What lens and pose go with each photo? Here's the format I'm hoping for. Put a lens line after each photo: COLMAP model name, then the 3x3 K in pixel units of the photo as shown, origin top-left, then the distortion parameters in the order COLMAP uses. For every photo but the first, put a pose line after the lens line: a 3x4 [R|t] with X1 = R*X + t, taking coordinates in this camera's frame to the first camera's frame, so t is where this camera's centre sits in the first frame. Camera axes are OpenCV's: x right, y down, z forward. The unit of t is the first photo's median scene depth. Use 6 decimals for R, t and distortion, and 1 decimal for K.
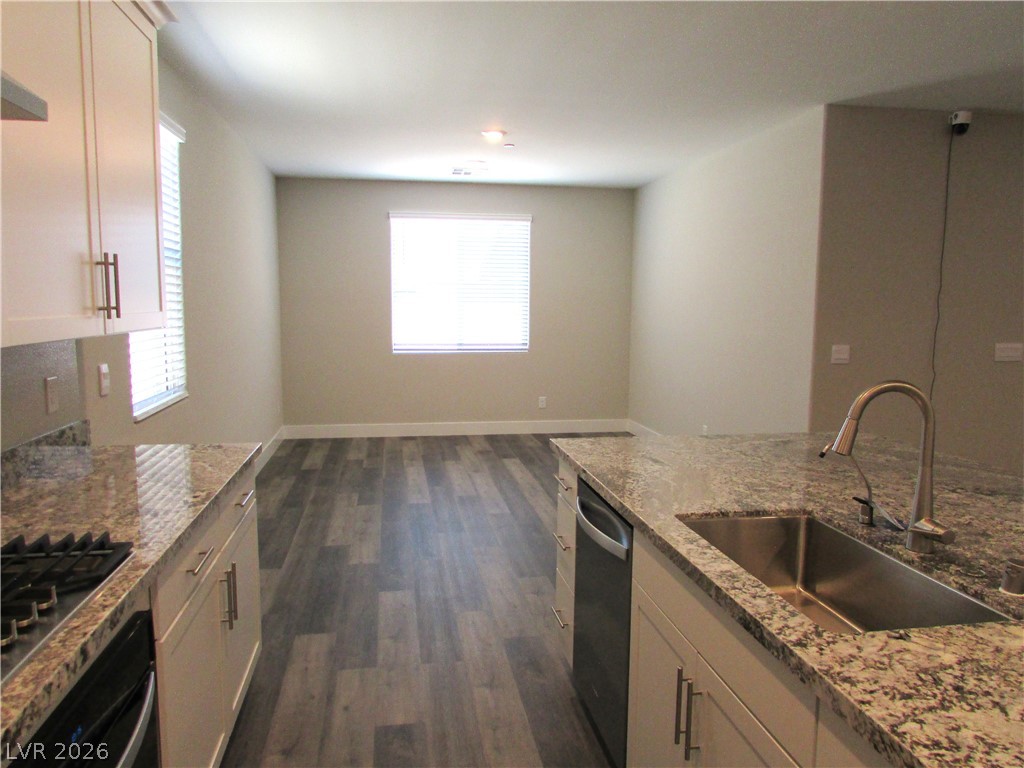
lens RADIAL K [[730.2, 0, 508.2], [0, 730.2, 380.5], [0, 0, 1]] dist [-0.037792, 0.022166]
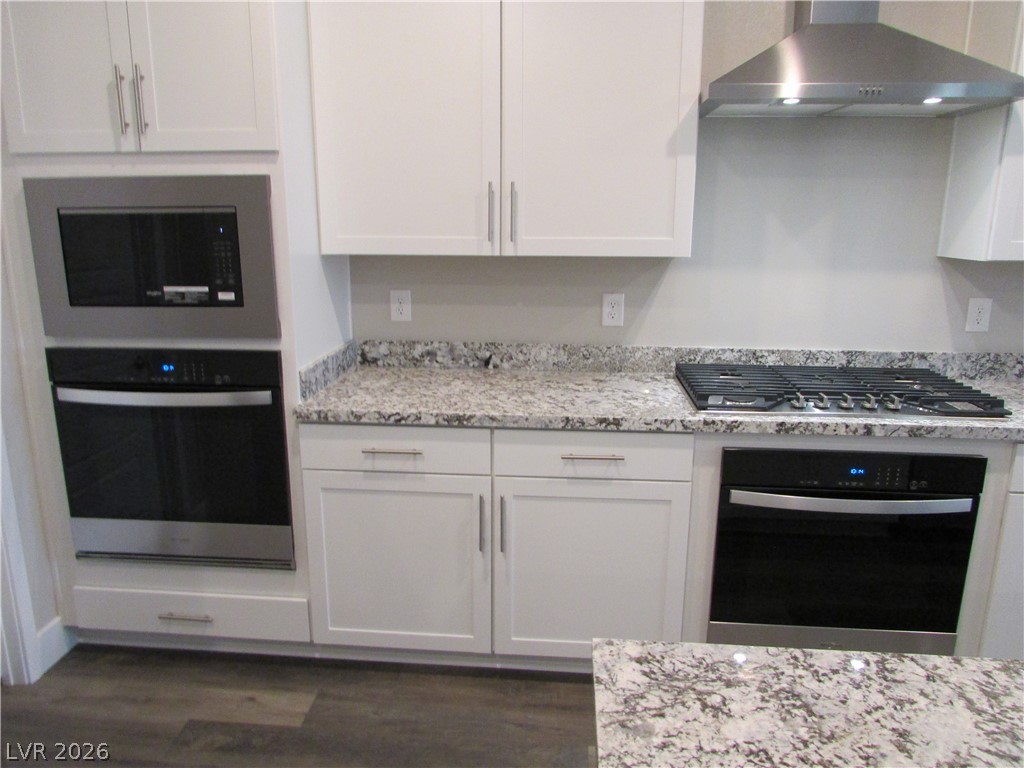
lens RADIAL K [[730.2, 0, 509.7], [0, 730.2, 387.7], [0, 0, 1]] dist [-0.037792, 0.022166]
pose [[-0.239477, 0.218695, -0.945951, 0.517492], [-0.113654, 0.961288, 0.251014, -0.026753], [0.964227, 0.167623, -0.205351, 0.198726]]
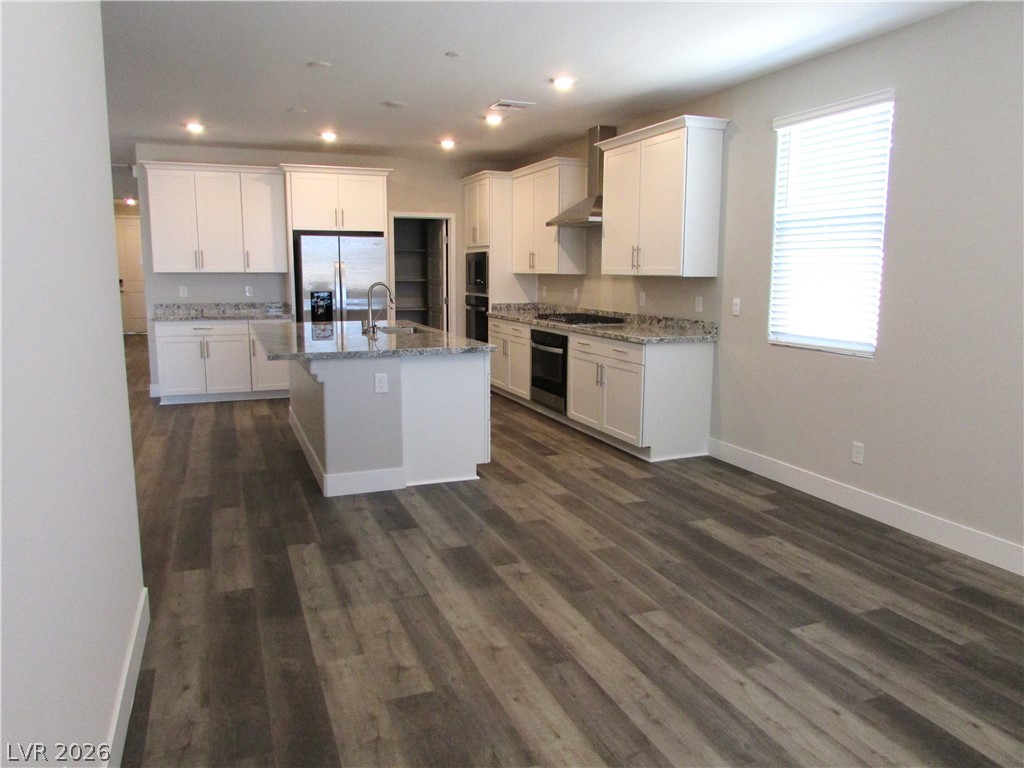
lens RADIAL K [[730.2, 0, 511.6], [0, 730.2, 383.9], [0, 0, 1]] dist [-0.037792, 0.022166]
pose [[-0.975466, 0.023421, -0.218902, 0.394568], [-0.035317, 0.964800, 0.260604, -0.271205], [0.217300, 0.261942, -0.940302, 2.640483]]
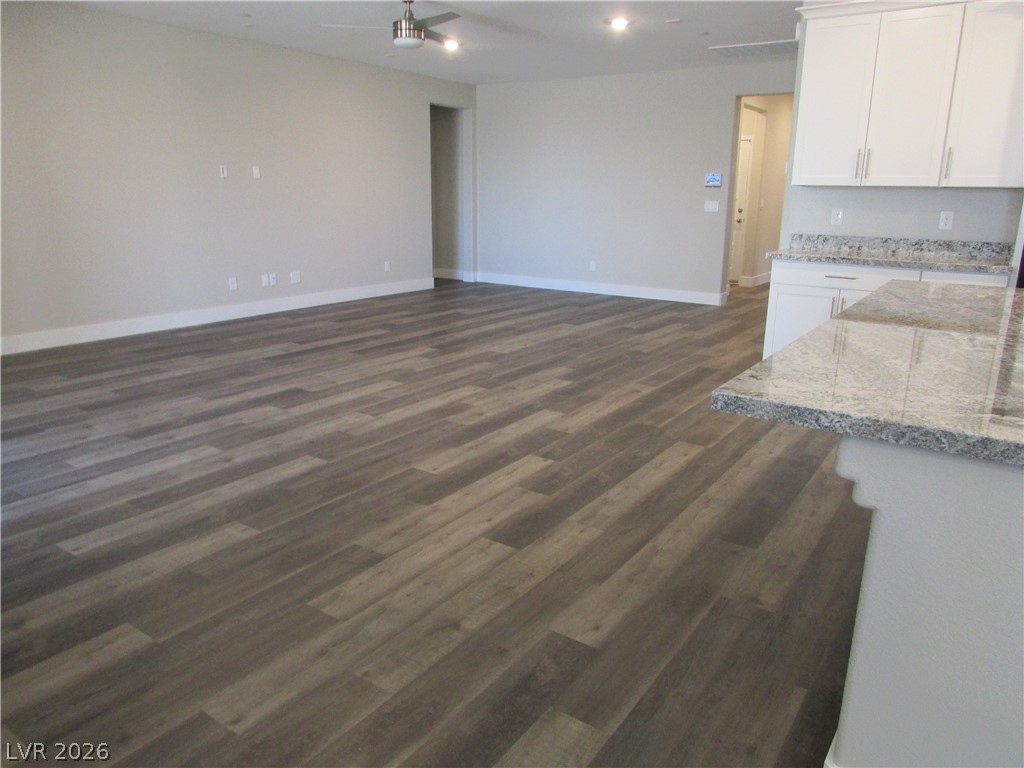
lens RADIAL K [[730.2, 0, 508.3], [0, 730.2, 387.3], [0, 0, 1]] dist [-0.037792, 0.022166]
pose [[-0.722558, -0.192192, 0.664057, 0.318242], [0.062478, 0.938492, 0.339601, -0.110209], [-0.688481, 0.286870, -0.666108, 1.556431]]
